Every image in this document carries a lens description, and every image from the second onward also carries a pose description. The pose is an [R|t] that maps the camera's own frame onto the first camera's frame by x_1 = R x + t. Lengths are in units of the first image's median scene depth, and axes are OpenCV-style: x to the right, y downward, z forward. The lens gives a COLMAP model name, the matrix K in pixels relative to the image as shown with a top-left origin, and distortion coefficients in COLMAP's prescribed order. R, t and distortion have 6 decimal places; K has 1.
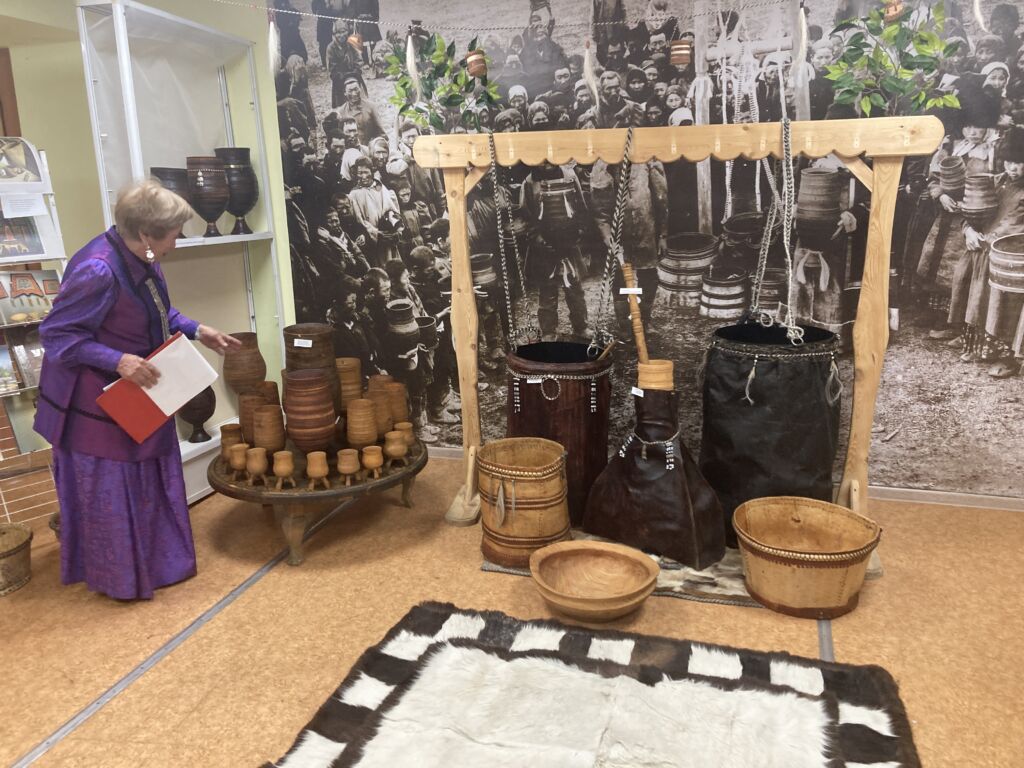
lens RADIAL K [[830.7, 0, 504.7], [0, 830.7, 381.6], [0, 0, 1]] dist [0.031293, -0.051703]
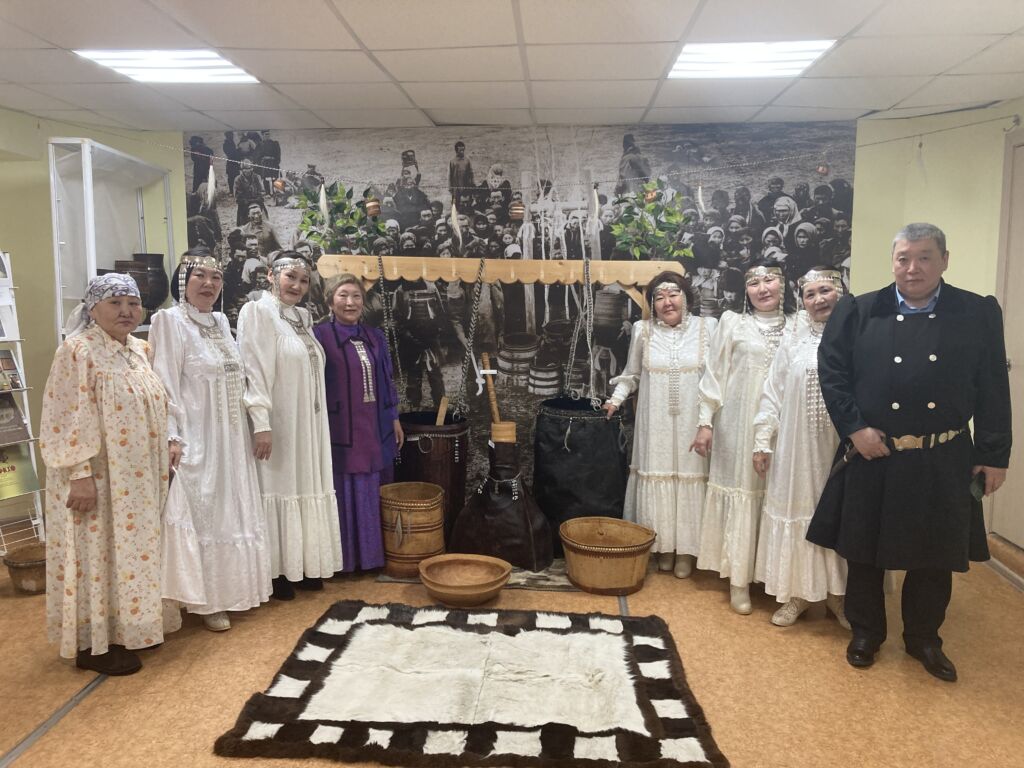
lens RADIAL K [[830.7, 0, 513.2], [0, 830.7, 389.8], [0, 0, 1]] dist [0.031293, -0.051703]
pose [[0.969244, 0.008097, 0.245969, -0.133262], [0.018252, 0.994341, -0.104652, 0.061739], [-0.245424, 0.105923, 0.963612, -0.324929]]
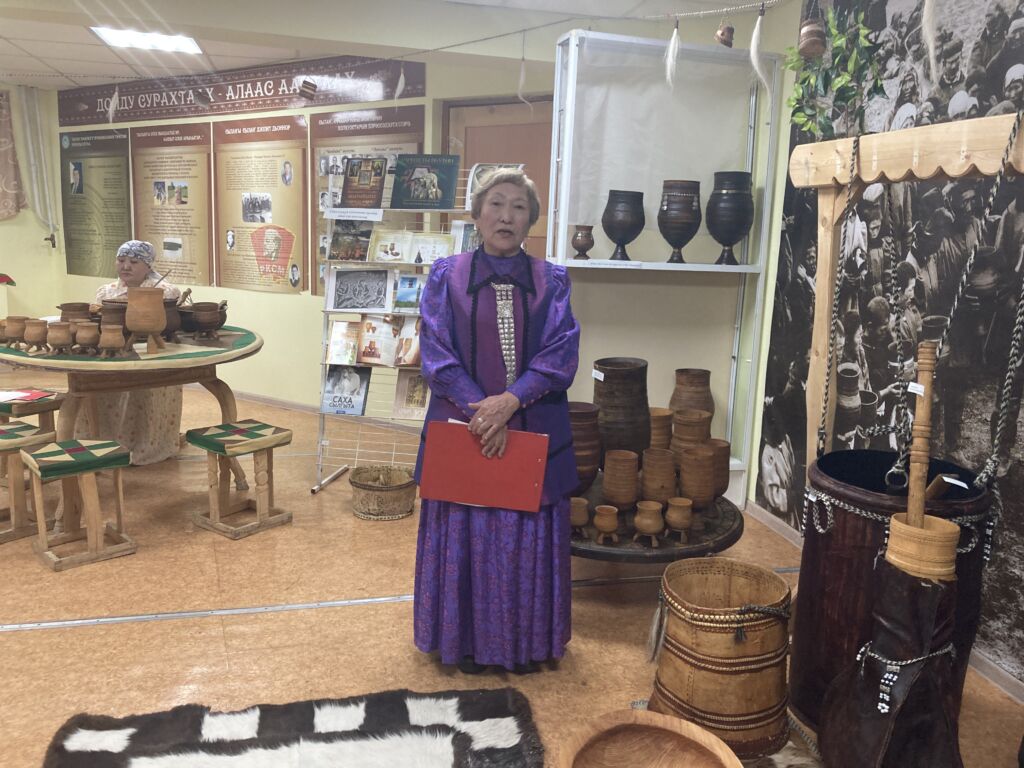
lens RADIAL K [[830.7, 0, 509.2], [0, 830.7, 382.4], [0, 0, 1]] dist [0.031293, -0.051703]
pose [[0.493589, 0.193837, -0.847819, 0.464315], [-0.241738, 0.967009, 0.080351, -0.084294], [0.835424, 0.165289, 0.524163, 0.422849]]
